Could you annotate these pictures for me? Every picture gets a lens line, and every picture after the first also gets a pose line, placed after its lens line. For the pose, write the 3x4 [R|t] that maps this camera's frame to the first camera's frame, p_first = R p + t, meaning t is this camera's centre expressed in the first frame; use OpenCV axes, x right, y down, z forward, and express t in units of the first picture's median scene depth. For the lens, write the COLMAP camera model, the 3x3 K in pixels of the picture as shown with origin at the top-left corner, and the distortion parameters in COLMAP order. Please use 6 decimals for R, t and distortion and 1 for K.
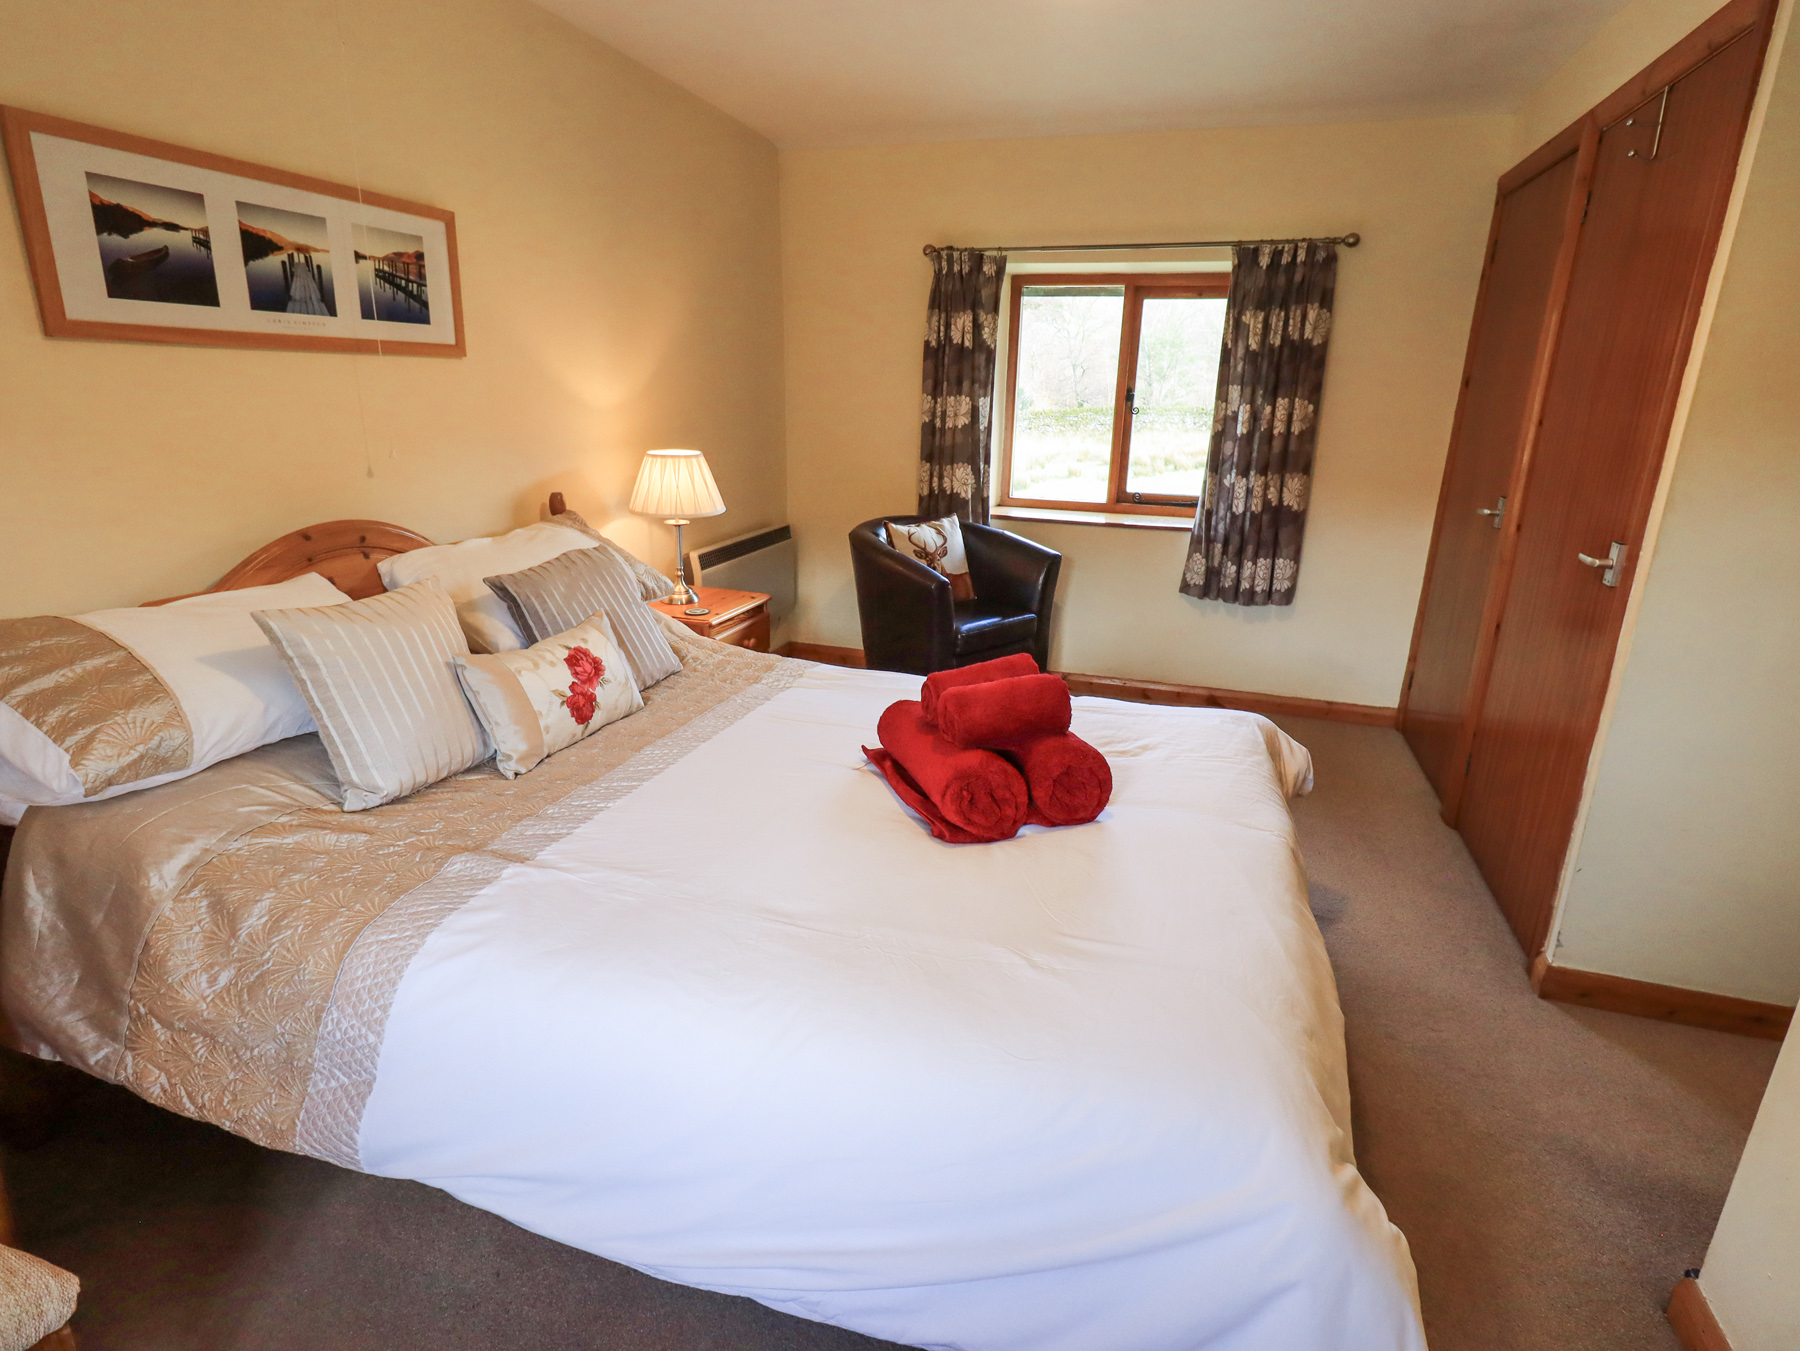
lens RADIAL K [[936.6, 0, 913.5], [0, 936.6, 658.2], [0, 0, 1]] dist [0.002431, -0.001902]
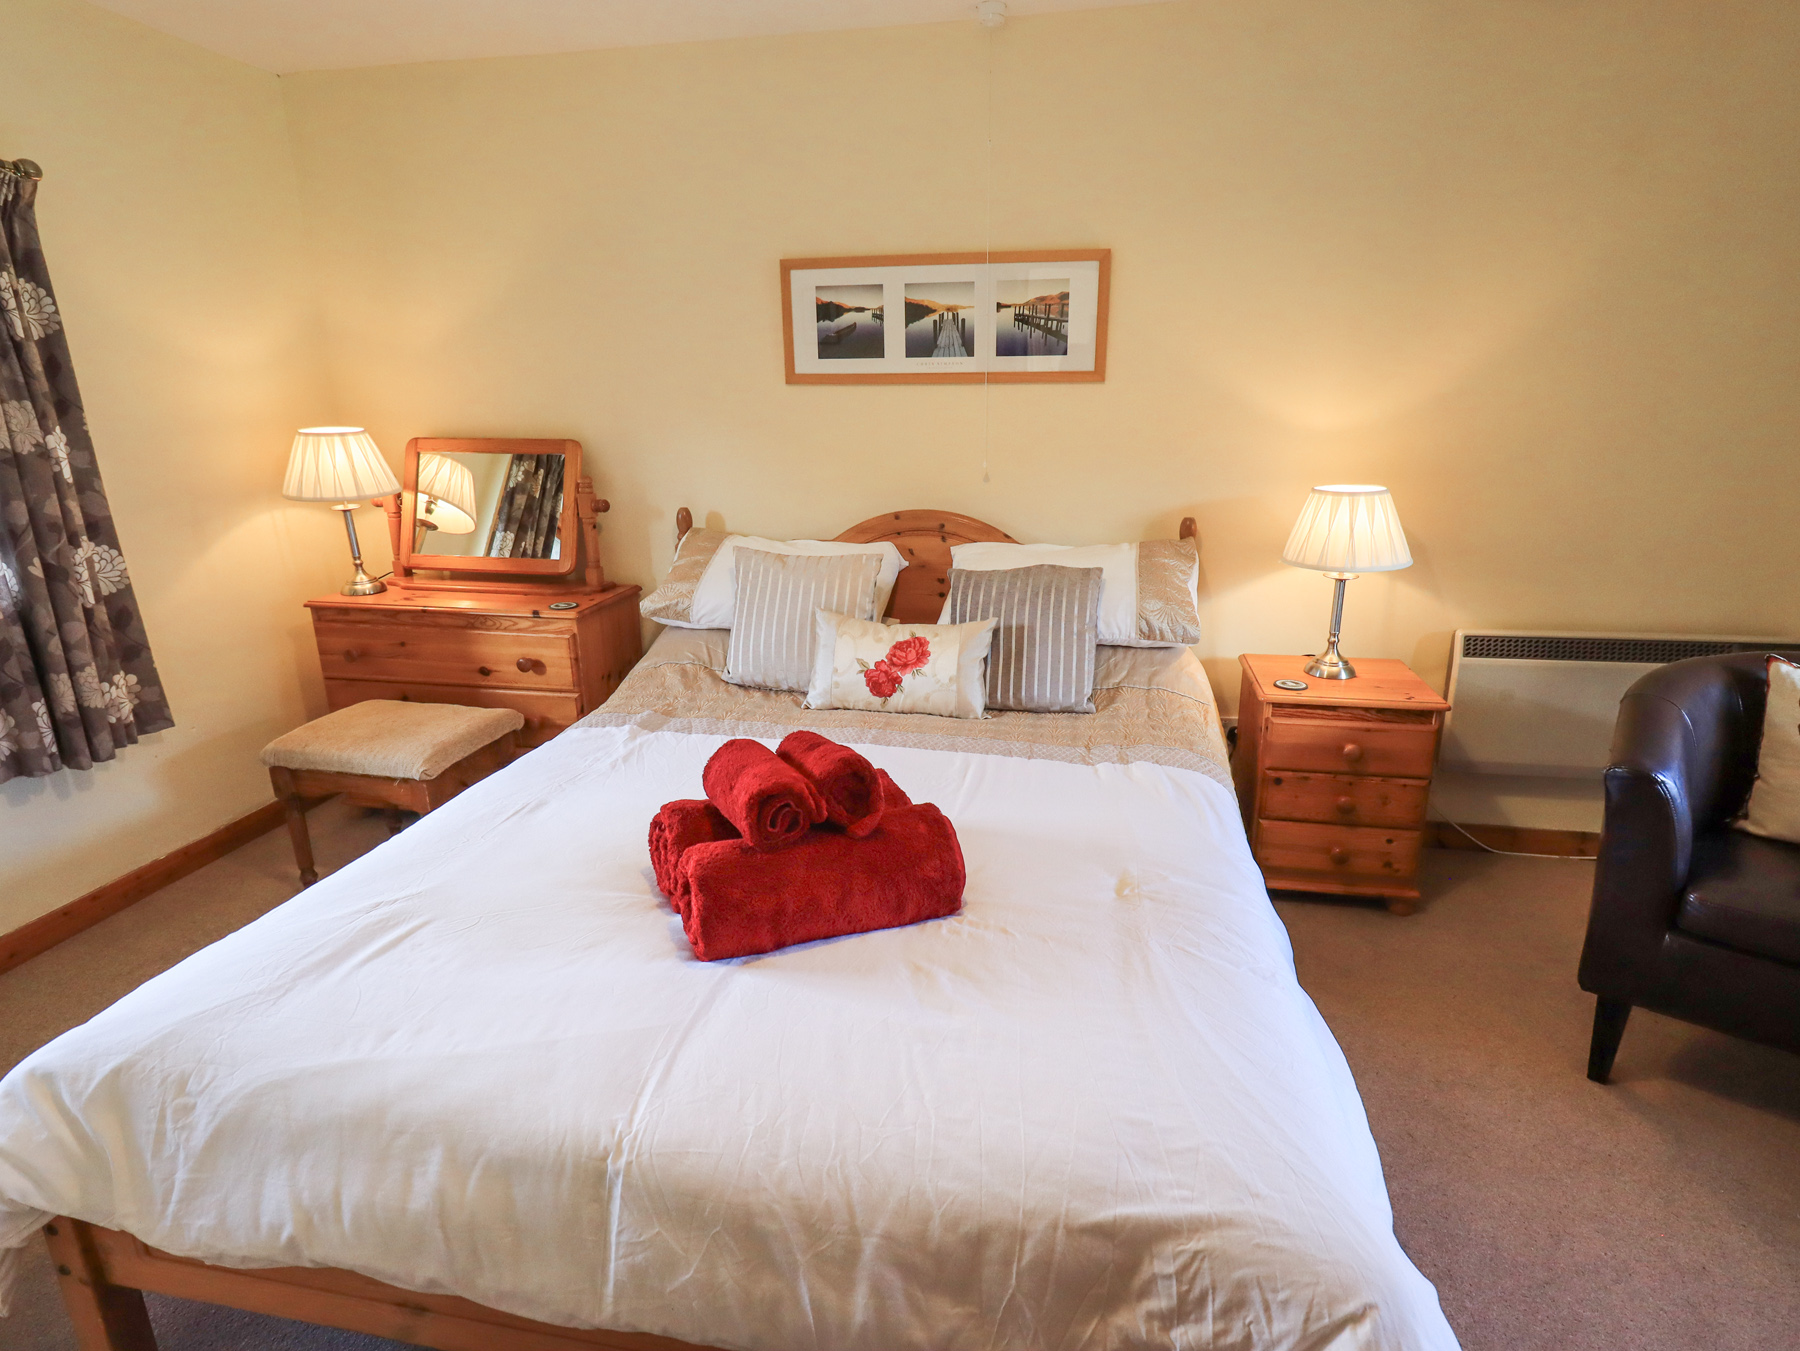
lens RADIAL K [[936.6, 0, 913.5], [0, 936.6, 658.2], [0, 0, 1]] dist [0.002431, -0.001902]
pose [[0.118197, 0.241322, -0.963220, 0.751010], [-0.270364, 0.941194, 0.202627, -0.219929], [0.955475, 0.236470, 0.176491, 0.821403]]
